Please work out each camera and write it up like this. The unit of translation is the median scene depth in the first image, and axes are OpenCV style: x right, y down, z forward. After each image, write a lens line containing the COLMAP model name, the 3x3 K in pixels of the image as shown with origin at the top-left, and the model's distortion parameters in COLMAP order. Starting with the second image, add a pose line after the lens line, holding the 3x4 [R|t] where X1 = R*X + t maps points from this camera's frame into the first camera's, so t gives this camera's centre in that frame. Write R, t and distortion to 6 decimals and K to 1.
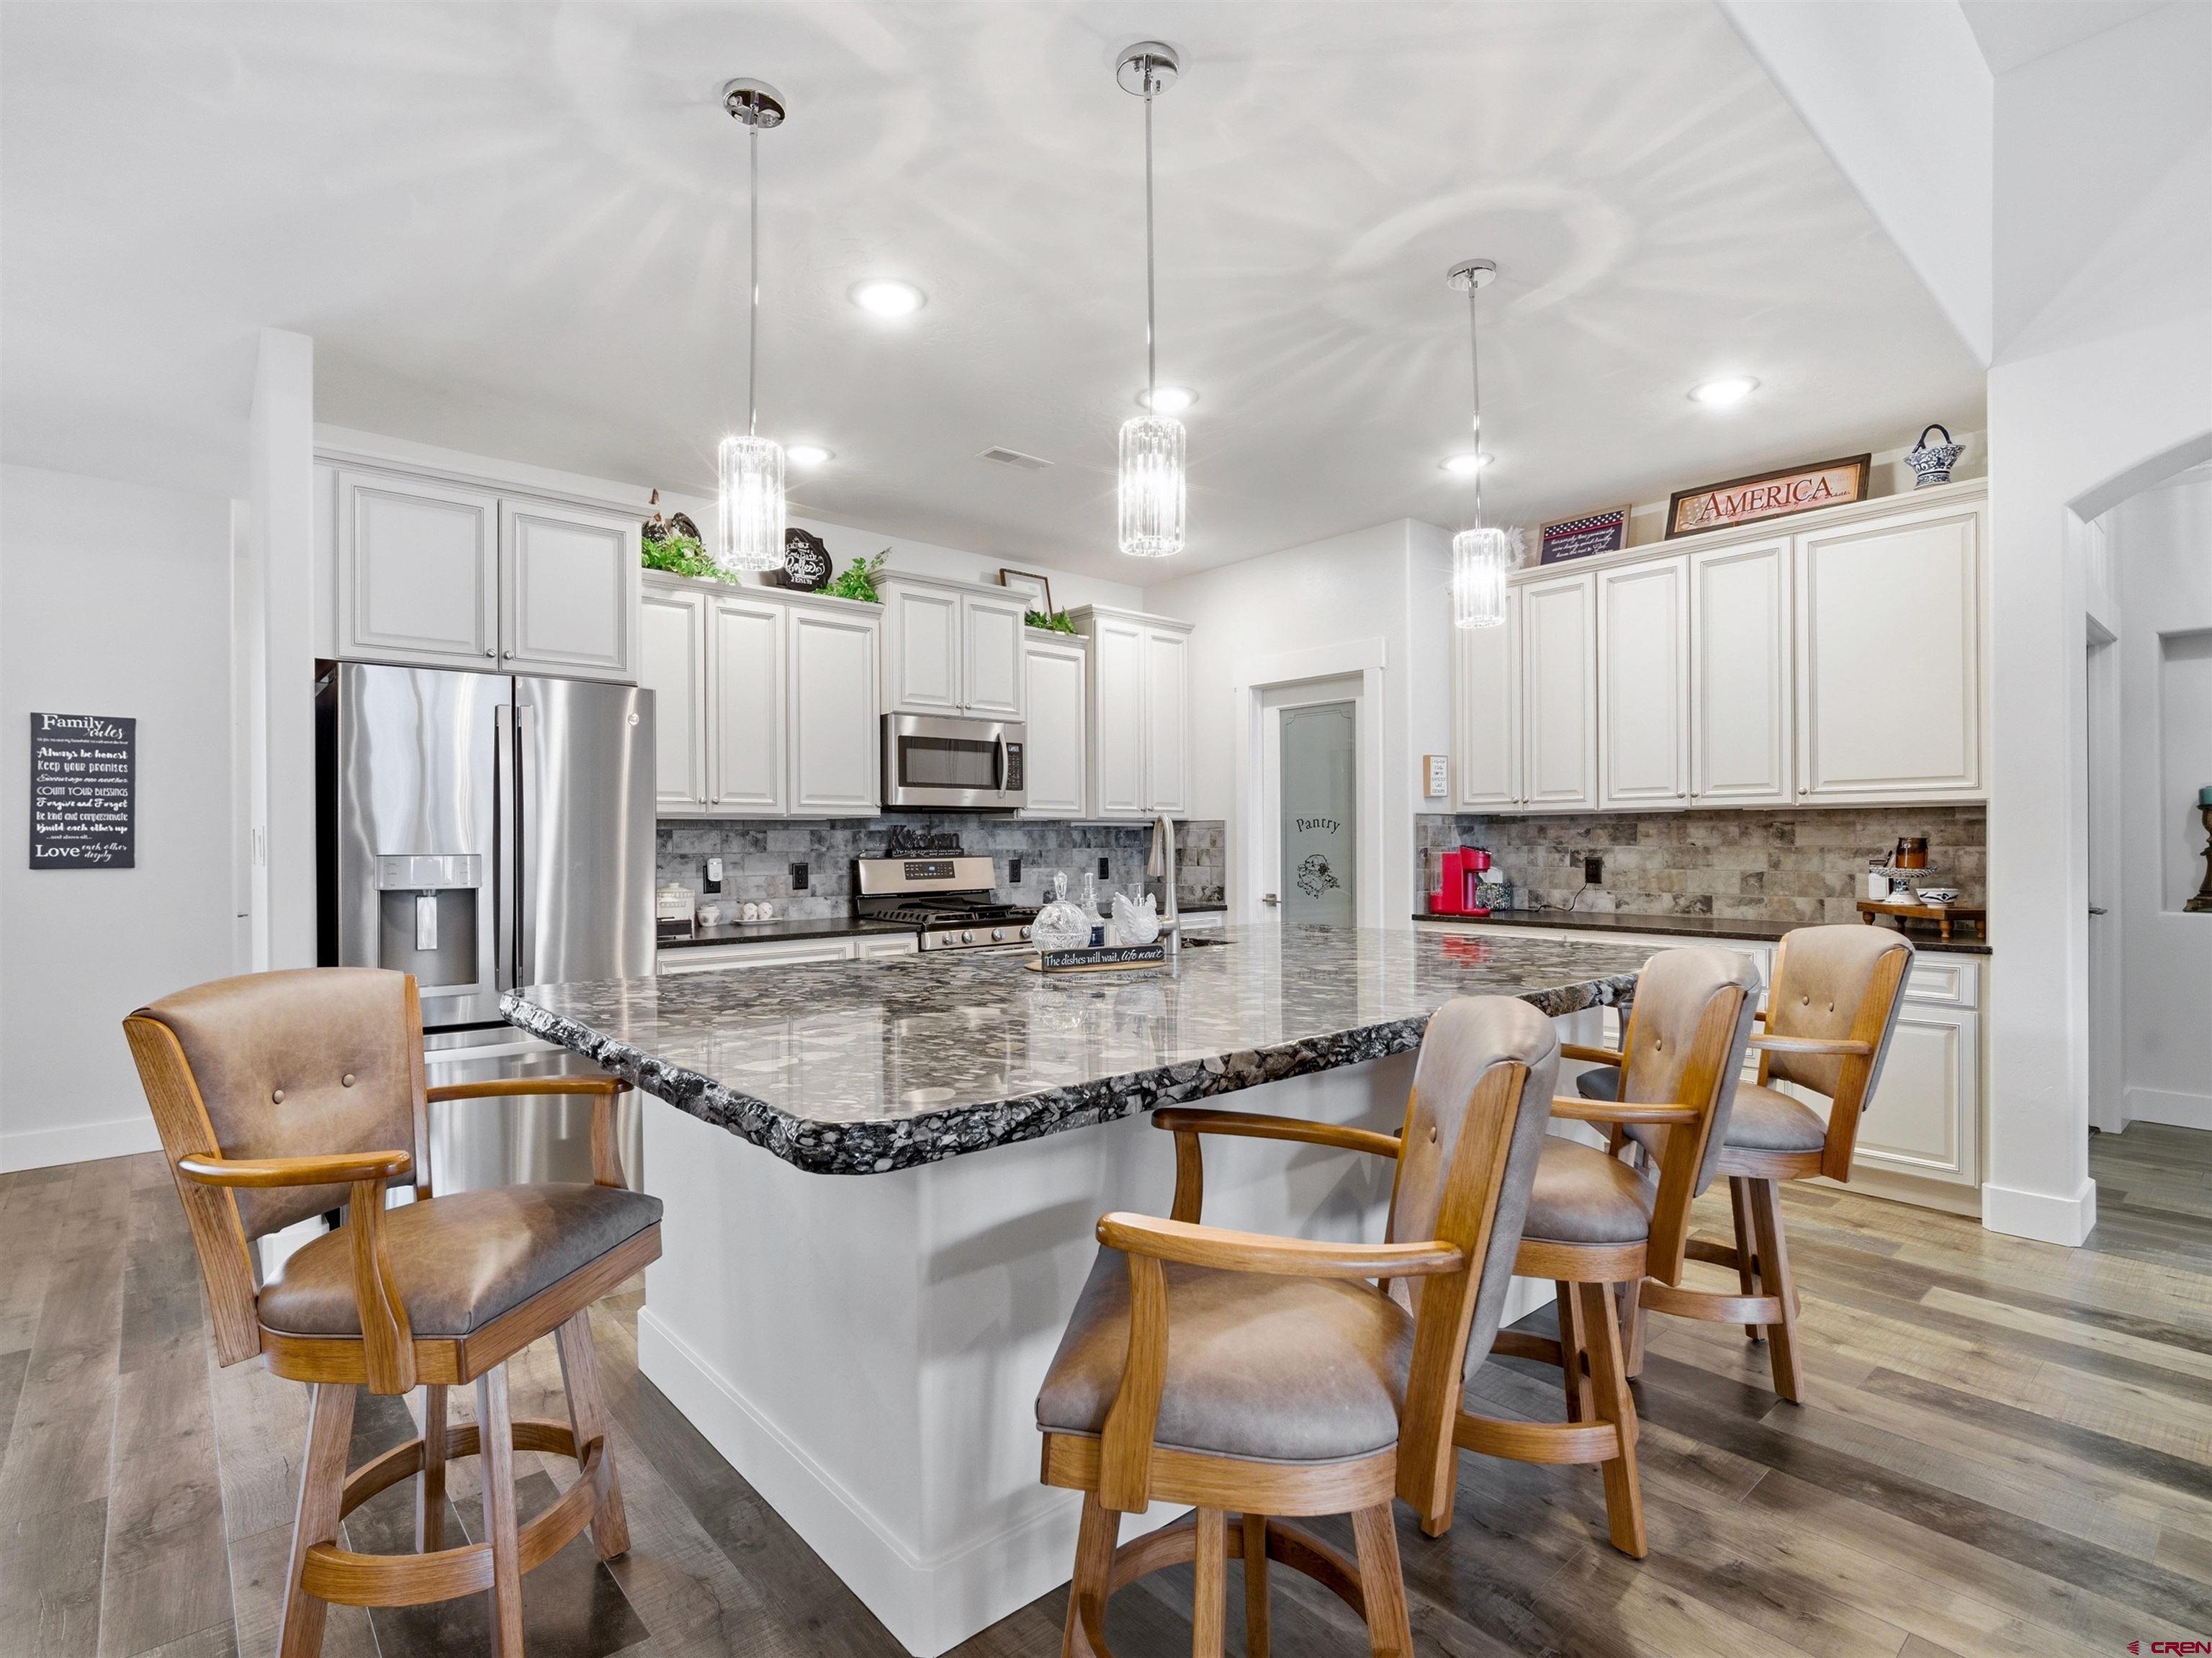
lens RADIAL K [[1080.9, 0, 1106.0], [0, 1080.9, 829.0], [0, 0, 1]] dist [-0.003916, -0.000179]
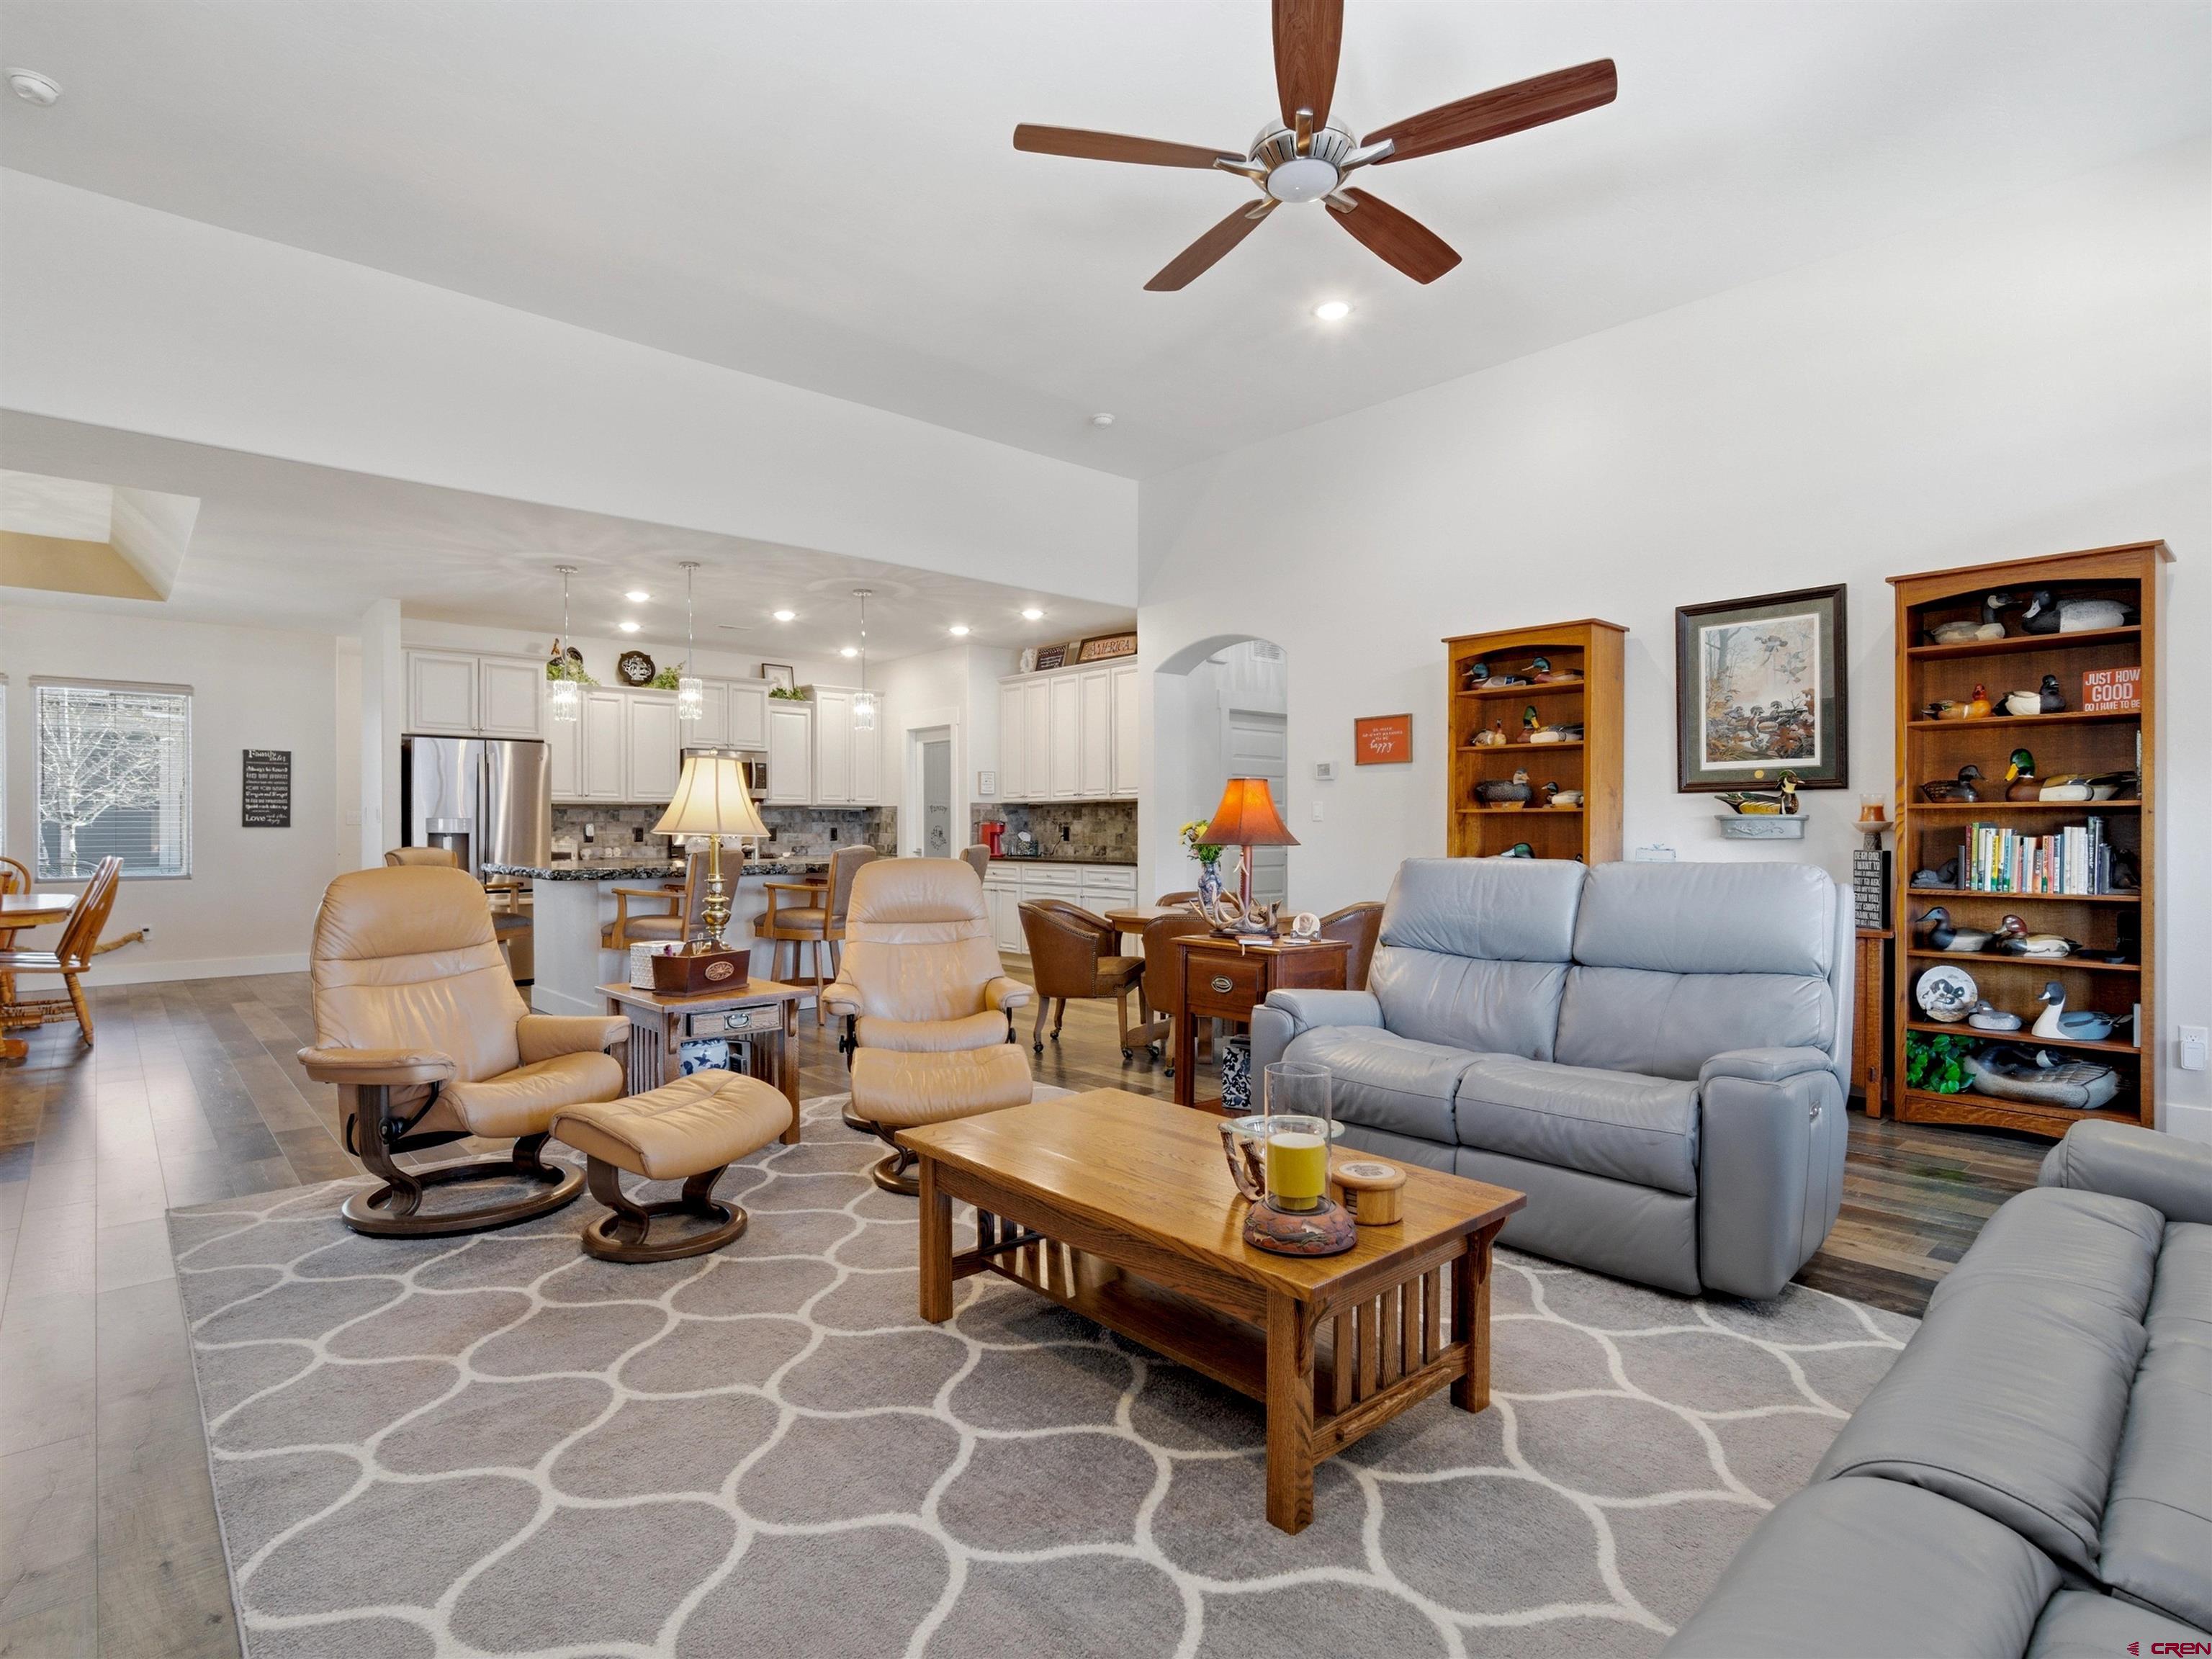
lens RADIAL K [[1107.1, 0, 1117.1], [0, 1107.1, 819.3], [0, 0, 1]] dist [-0.006584, -0.000463]
pose [[0.999829, 0.004754, 0.017855, 0.529201], [-0.004775, 0.999988, 0.001110, 0.011423], [-0.017849, -0.001195, 0.999840, -0.962271]]
